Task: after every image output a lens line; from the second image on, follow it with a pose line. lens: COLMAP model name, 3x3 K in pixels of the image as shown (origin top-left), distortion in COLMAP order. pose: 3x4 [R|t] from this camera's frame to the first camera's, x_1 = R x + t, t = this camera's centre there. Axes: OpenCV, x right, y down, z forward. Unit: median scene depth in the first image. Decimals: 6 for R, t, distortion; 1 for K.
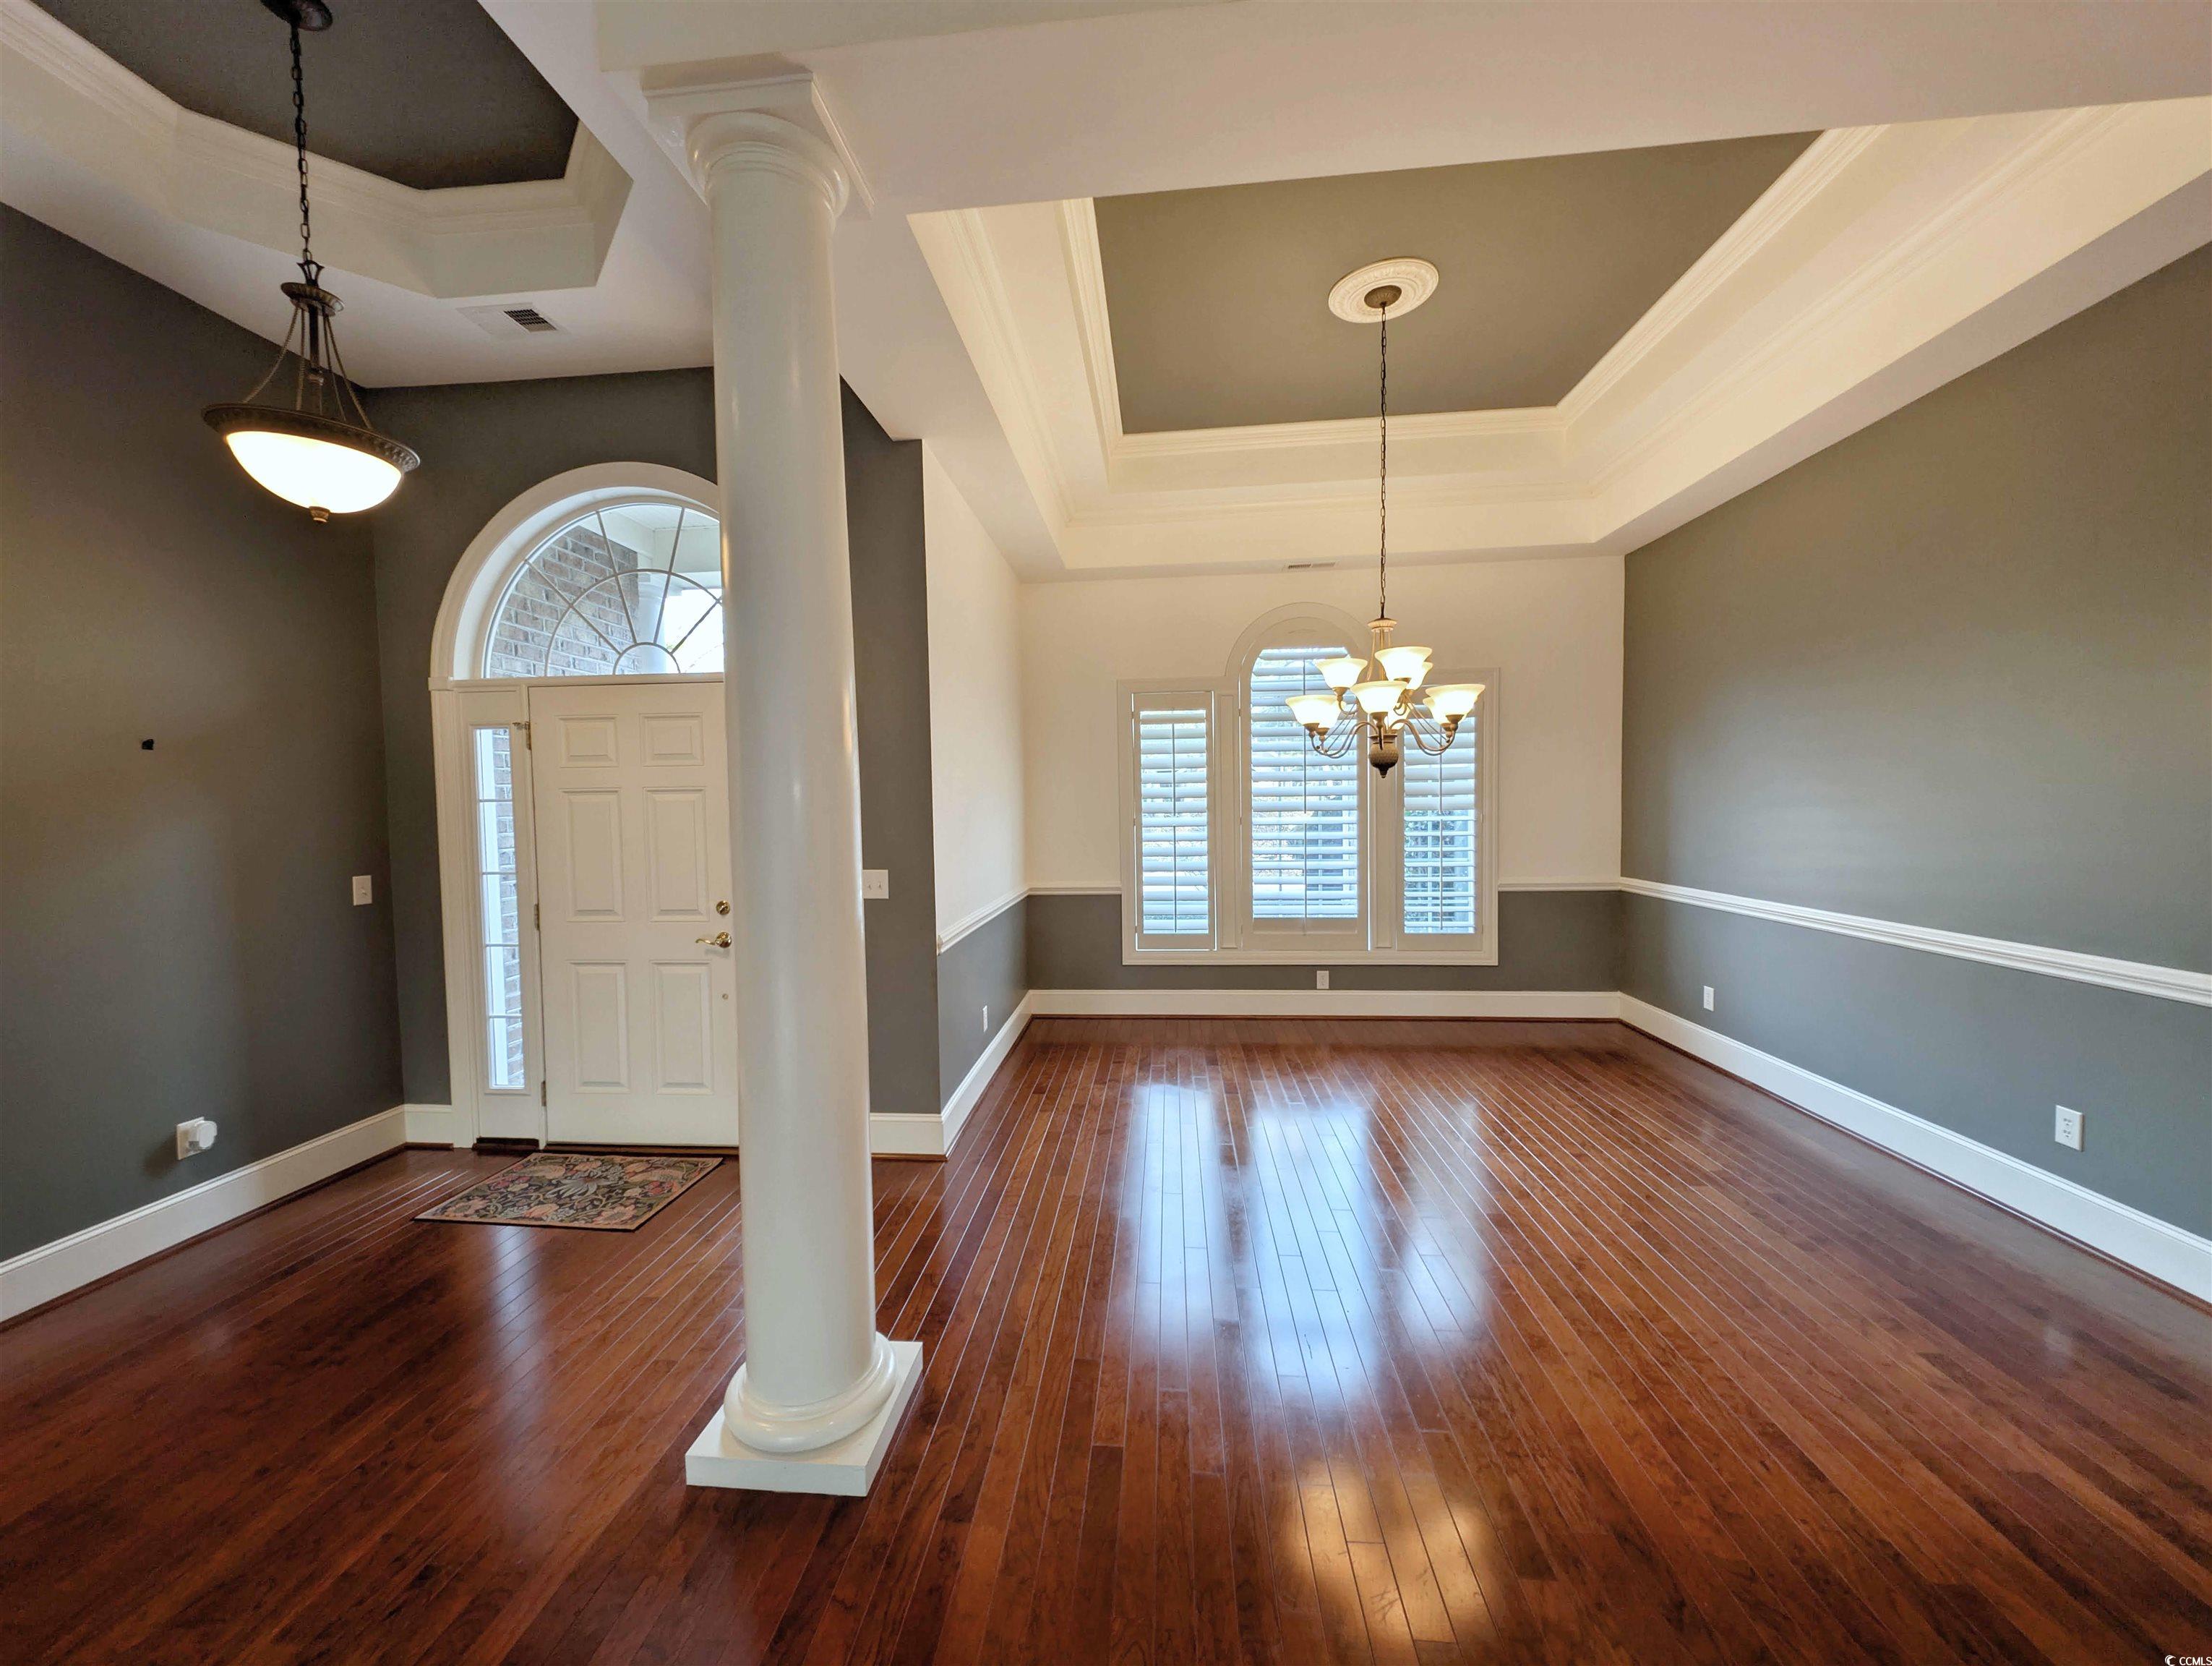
lens RADIAL K [[826.2, 0, 1088.0], [0, 826.2, 841.5], [0, 0, 1]] dist [0.008219, -0.003392]
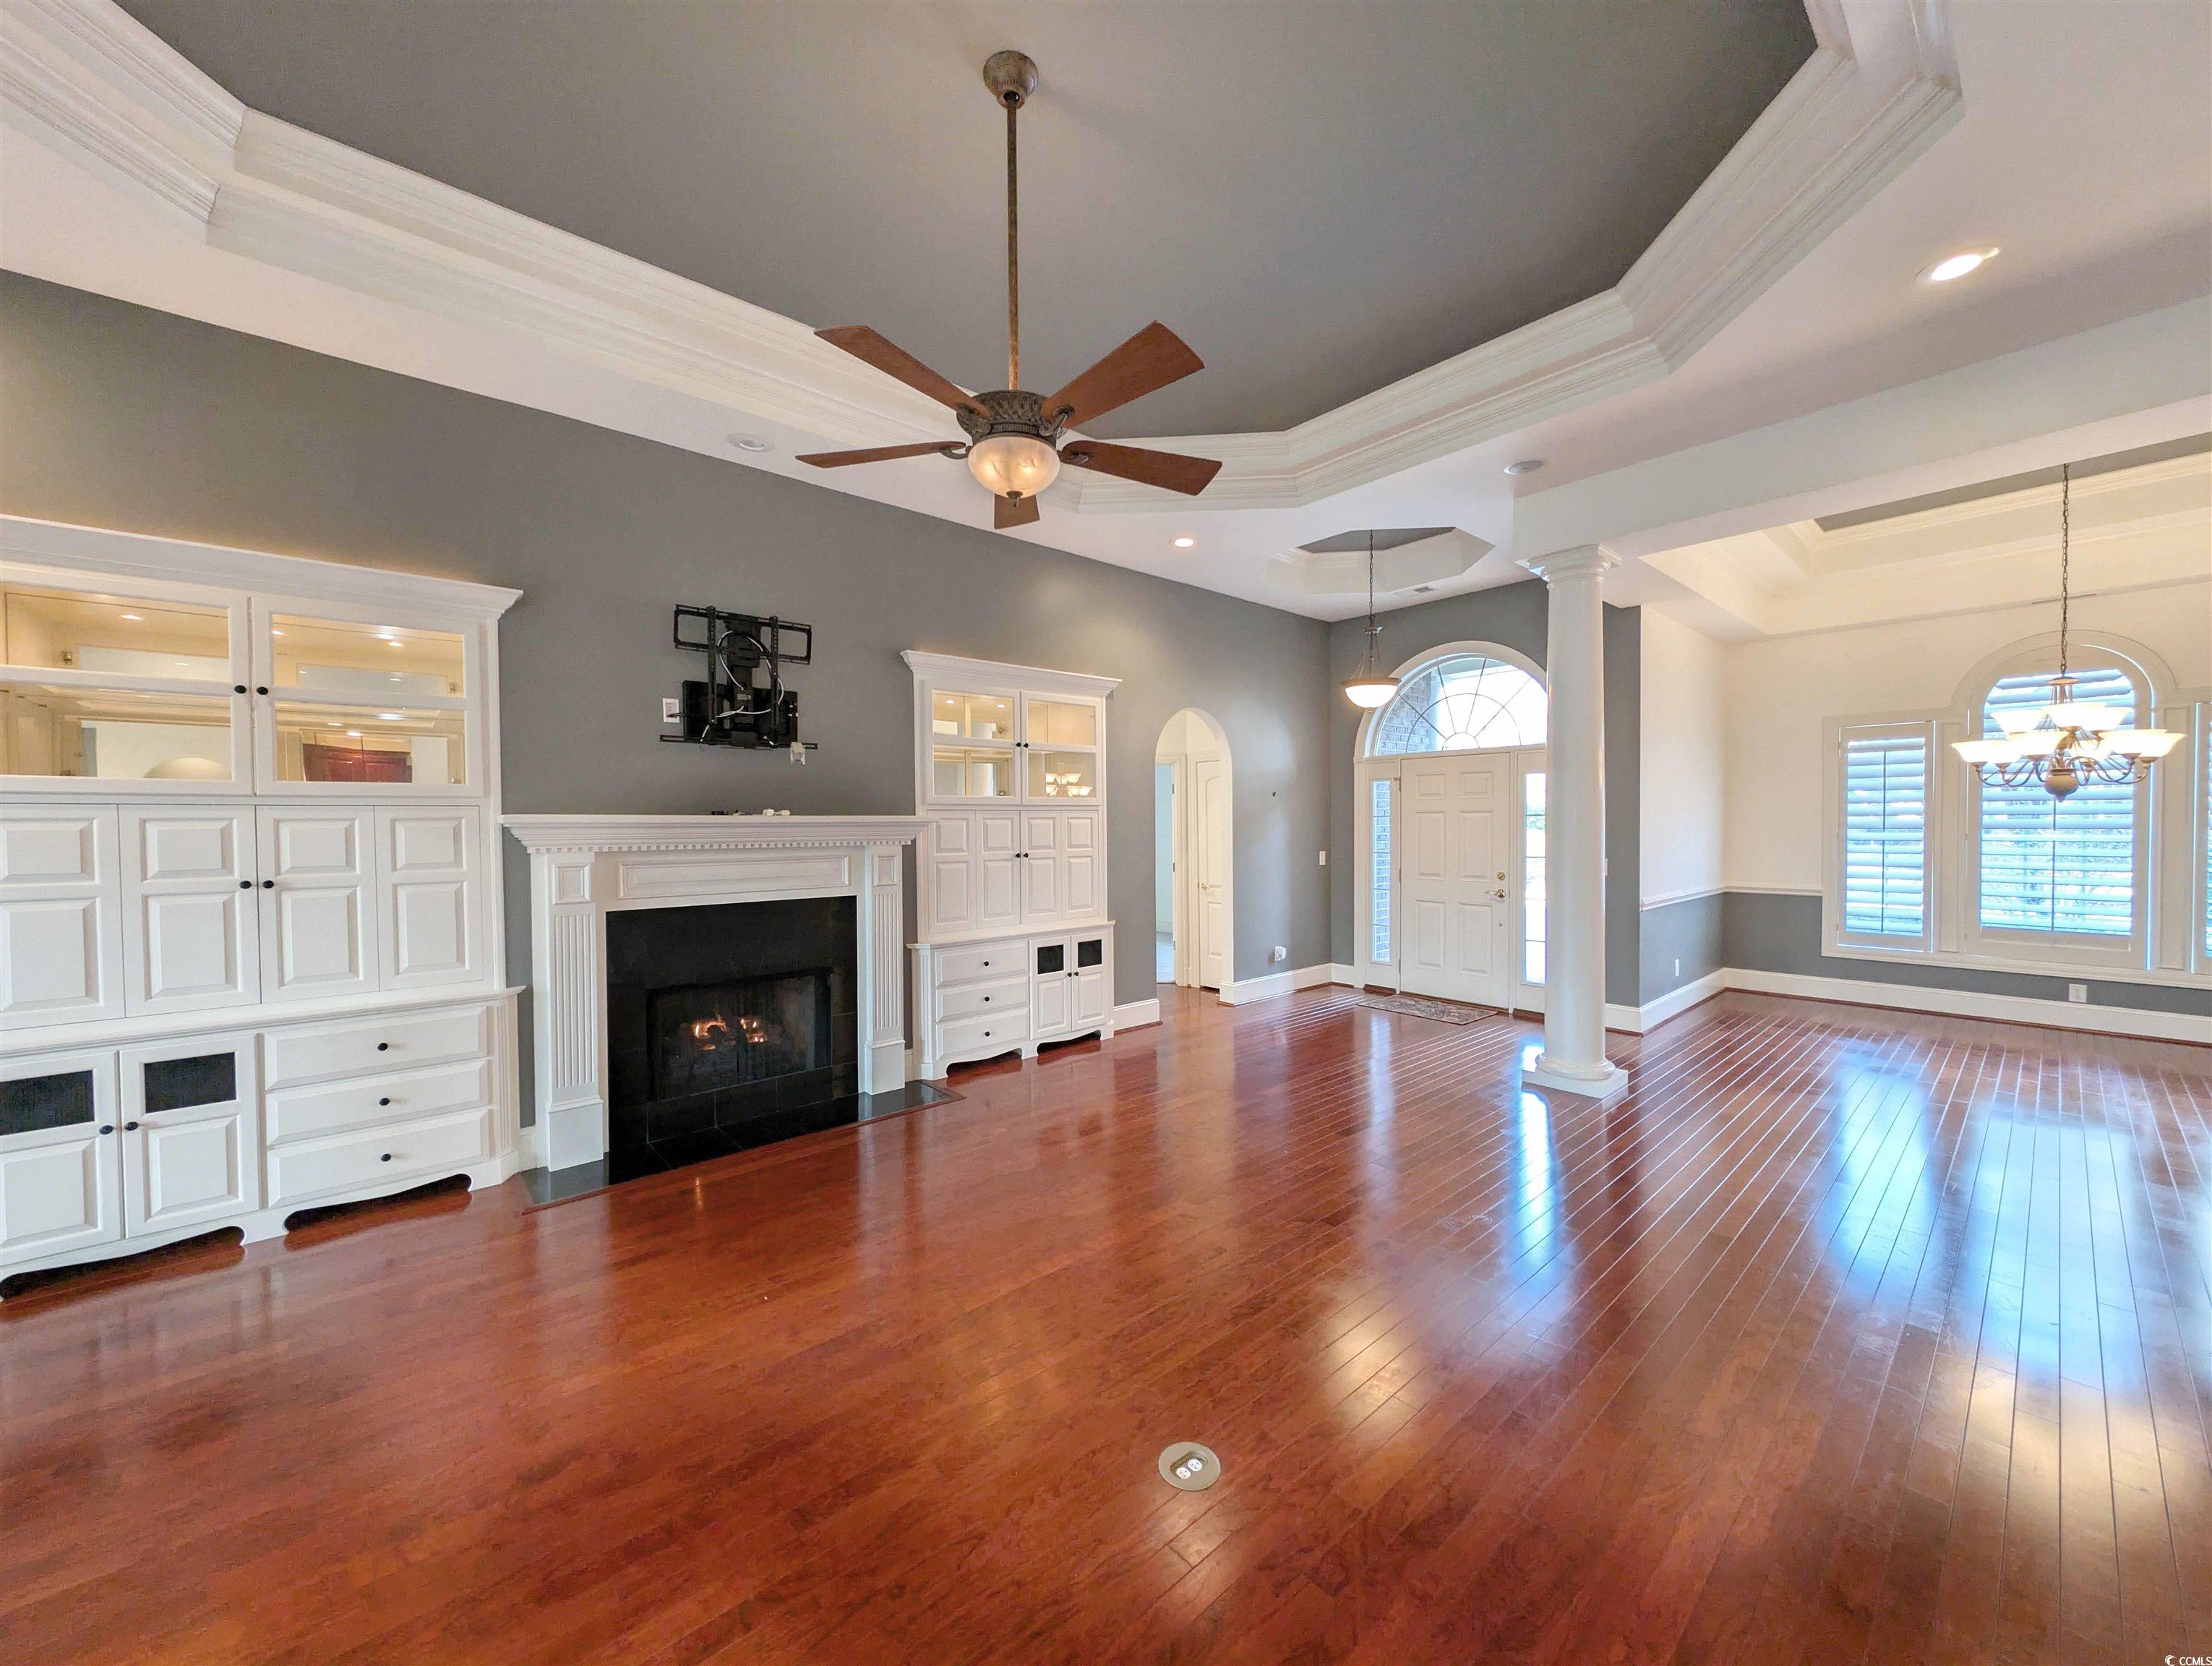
lens RADIAL K [[826.2, 0, 1094.5], [0, 826.2, 836.0], [0, 0, 1]] dist [0.008219, -0.003392]
pose [[0.724373, 0.024175, -0.688984, 0.106596], [-0.034832, 0.999392, -0.001554, 0.017016], [0.688528, 0.025124, 0.724775, -0.615194]]
